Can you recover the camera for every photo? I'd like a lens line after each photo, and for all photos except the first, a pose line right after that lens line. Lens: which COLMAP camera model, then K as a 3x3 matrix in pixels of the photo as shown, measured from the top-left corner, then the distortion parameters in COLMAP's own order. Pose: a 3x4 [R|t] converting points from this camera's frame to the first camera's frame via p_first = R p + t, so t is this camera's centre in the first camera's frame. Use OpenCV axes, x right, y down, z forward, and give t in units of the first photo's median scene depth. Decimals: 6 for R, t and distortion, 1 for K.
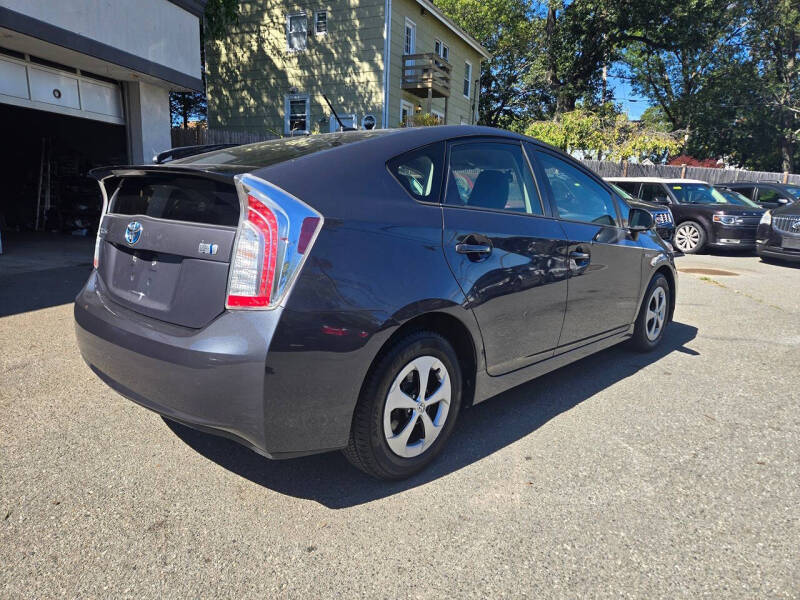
lens RADIAL K [[530.7, 0, 381.0], [0, 530.7, 291.4], [0, 0, 1]] dist [0.067425, -0.055369]
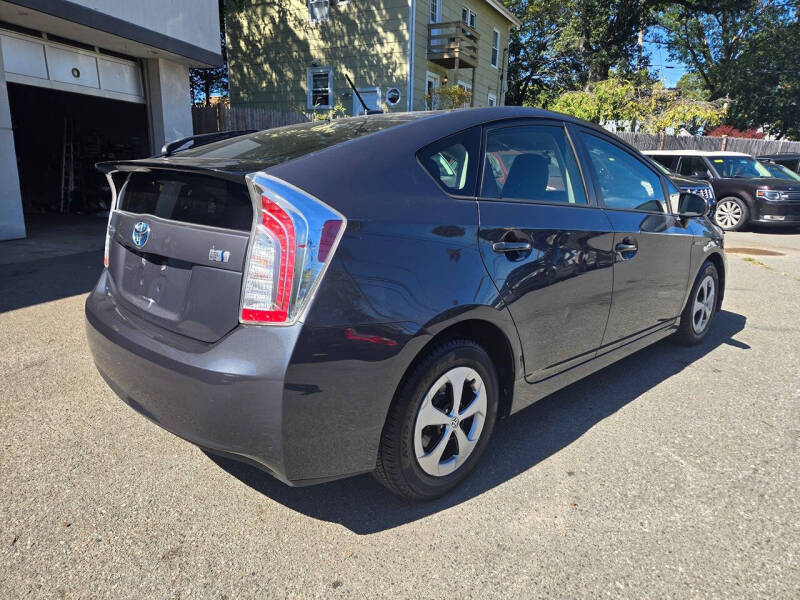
lens RADIAL K [[530.7, 0, 386.4], [0, 530.7, 294.9], [0, 0, 1]] dist [0.067425, -0.055369]
pose [[0.999333, -0.002499, -0.036438, -0.004517], [0.004381, 0.998655, 0.051663, -0.027284], [0.036260, -0.051788, 0.998000, 0.050743]]
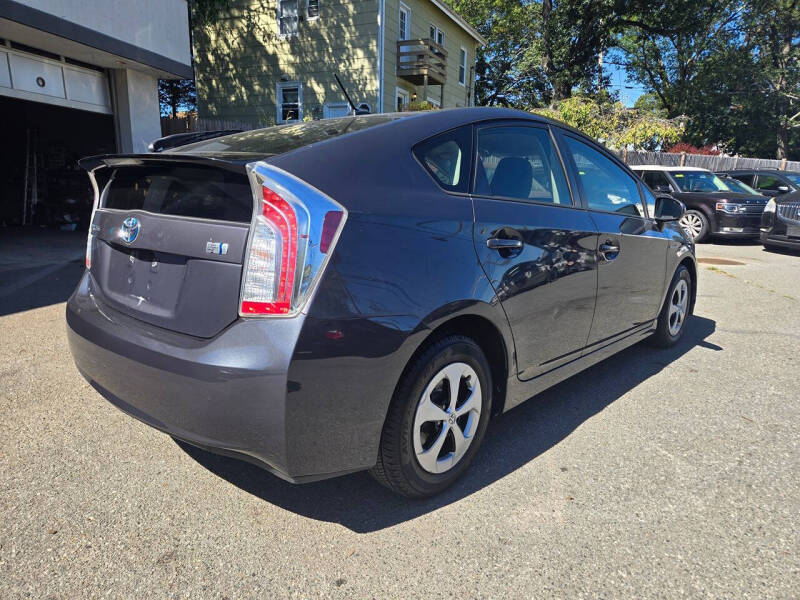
lens RADIAL K [[530.7, 0, 382.0], [0, 530.7, 300.9], [0, 0, 1]] dist [0.067425, -0.055369]
pose [[0.999841, -0.011665, 0.013503, -0.030039], [0.011208, 0.999378, 0.033451, -0.008851], [-0.013885, -0.033295, 0.999349, 0.052518]]
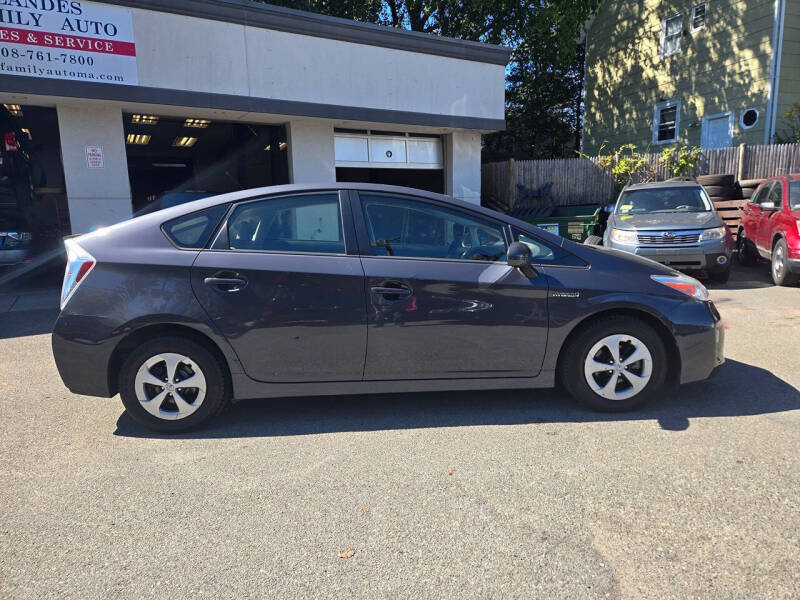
lens RADIAL K [[530.7, 0, 405.6], [0, 530.7, 285.0], [0, 0, 1]] dist [0.067425, -0.055369]
pose [[0.715984, 0.041726, -0.696869, 0.879529], [-0.070071, 0.997467, -0.012269, -0.053317], [0.694592, 0.057615, 0.717094, 0.200435]]
